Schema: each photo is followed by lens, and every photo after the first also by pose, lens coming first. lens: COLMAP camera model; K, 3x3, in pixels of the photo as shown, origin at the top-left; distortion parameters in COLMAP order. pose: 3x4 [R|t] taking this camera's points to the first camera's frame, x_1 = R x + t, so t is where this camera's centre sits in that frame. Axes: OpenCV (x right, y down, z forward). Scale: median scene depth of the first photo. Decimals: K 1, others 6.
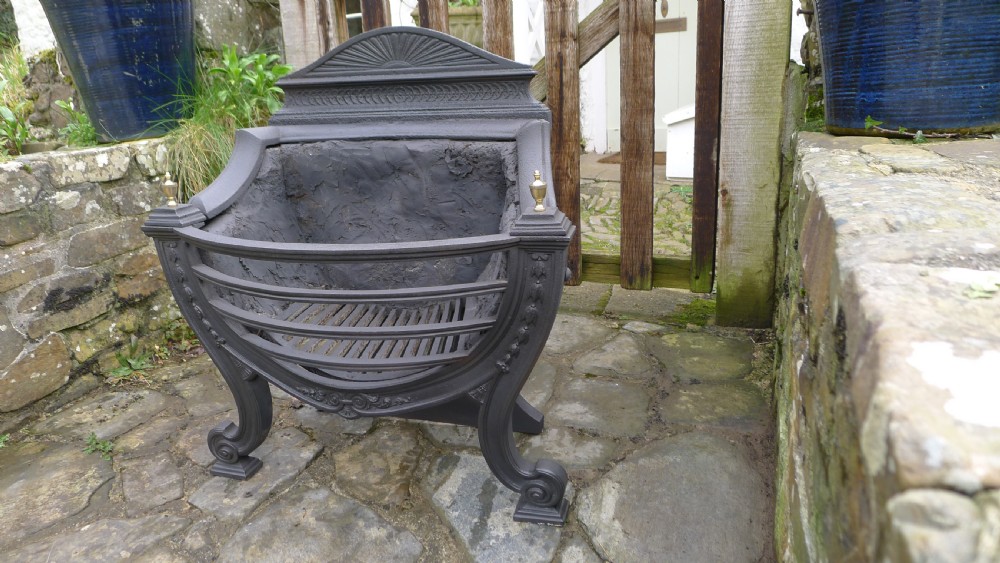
lens RADIAL K [[653.1, 0, 489.6], [0, 653.1, 273.9], [0, 0, 1]] dist [-0.061045, 0.020042]
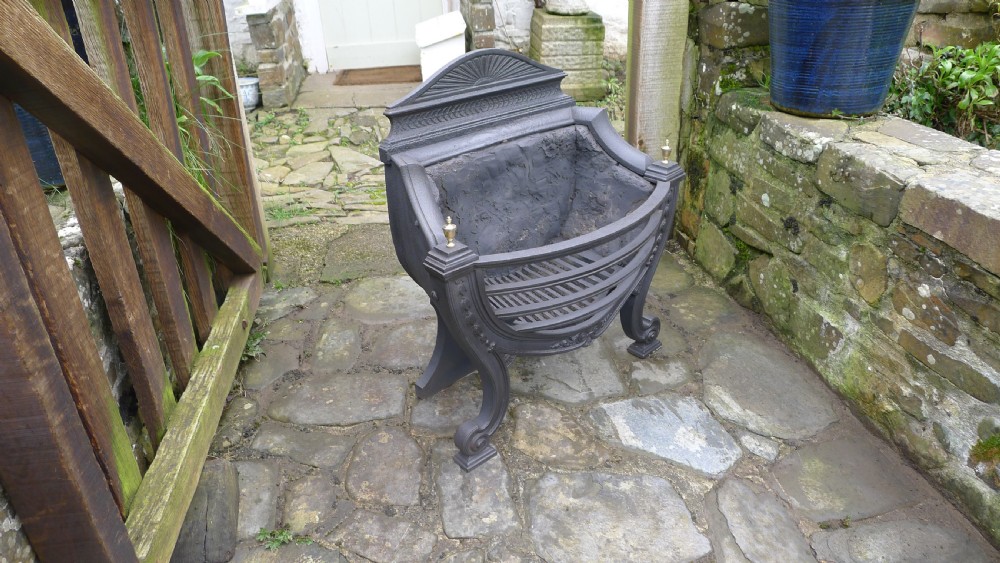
lens RADIAL K [[653.1, 0, 493.3], [0, 653.1, 278.5], [0, 0, 1]] dist [-0.061045, 0.020042]
pose [[0.826008, -0.249429, 0.505465, -0.799196], [0.156525, 0.962993, 0.219417, -0.266839], [-0.541489, -0.102122, 0.834483, 0.103961]]
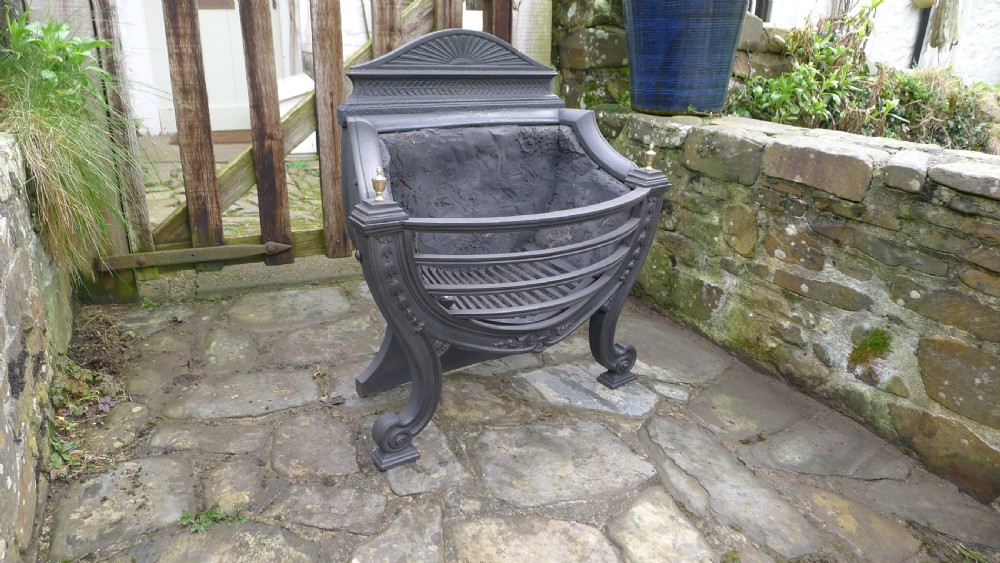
lens RADIAL K [[653.1, 0, 493.8], [0, 653.1, 273.7], [0, 0, 1]] dist [-0.061045, 0.020042]
pose [[0.645975, -0.198036, 0.737223, -0.993905], [0.169243, 0.978882, 0.114657, -0.070567], [-0.744361, 0.050704, 0.665850, 0.191553]]
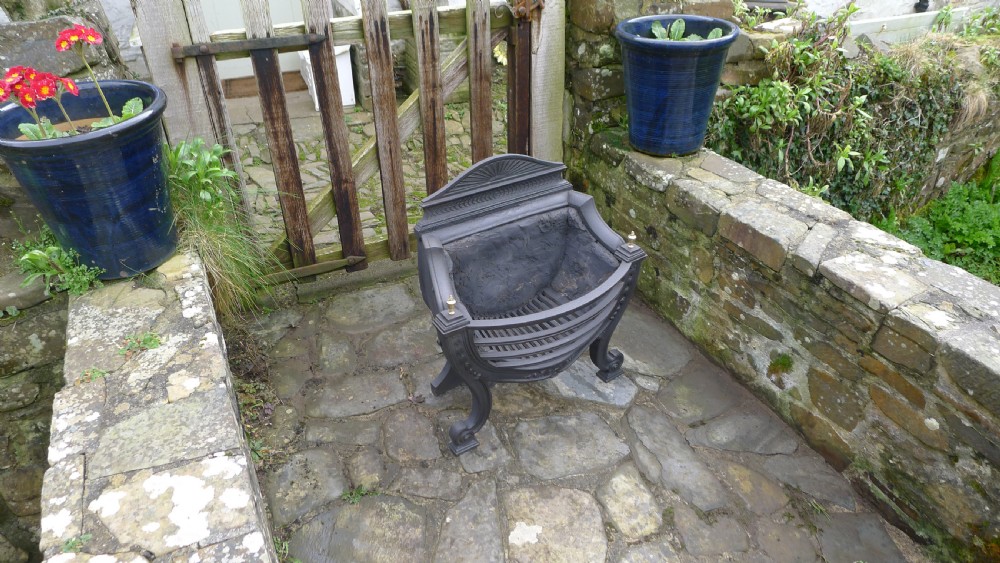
lens RADIAL K [[653.1, 0, 496.5], [0, 653.1, 273.8], [0, 0, 1]] dist [-0.061045, 0.020042]
pose [[0.660727, -0.368204, 0.654114, -1.245721], [0.202908, 0.926594, 0.316625, -0.589413], [-0.722681, -0.076478, 0.686938, -0.135872]]
